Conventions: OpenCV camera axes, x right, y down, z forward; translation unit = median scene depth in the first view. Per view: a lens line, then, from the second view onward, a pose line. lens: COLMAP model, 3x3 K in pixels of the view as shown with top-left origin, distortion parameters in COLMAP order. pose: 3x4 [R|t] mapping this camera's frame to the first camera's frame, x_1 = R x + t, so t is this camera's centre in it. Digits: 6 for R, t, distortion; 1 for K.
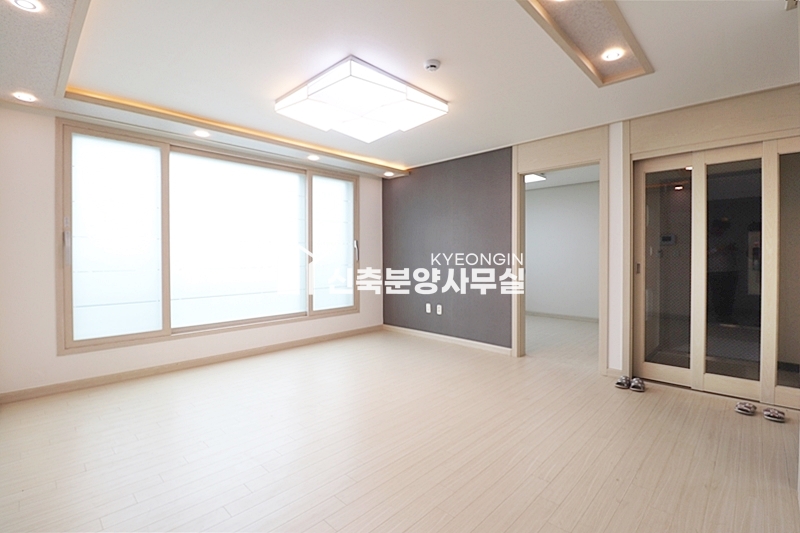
lens RADIAL K [[371.6, 0, 396.4], [0, 371.6, 249.6], [0, 0, 1]] dist [-0.011240, -0.004101]
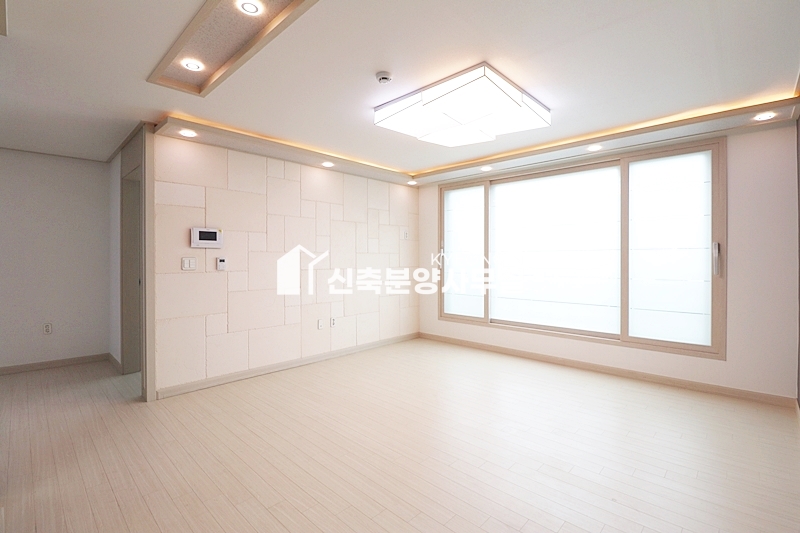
lens RADIAL K [[371.6, 0, 404.9], [0, 371.6, 260.2], [0, 0, 1]] dist [-0.011240, -0.004101]
pose [[0.009951, -0.000611, -0.999950, 0.624949], [0.007358, 0.999973, -0.000537, 0.001138], [0.999923, -0.007353, 0.009955, 0.585744]]
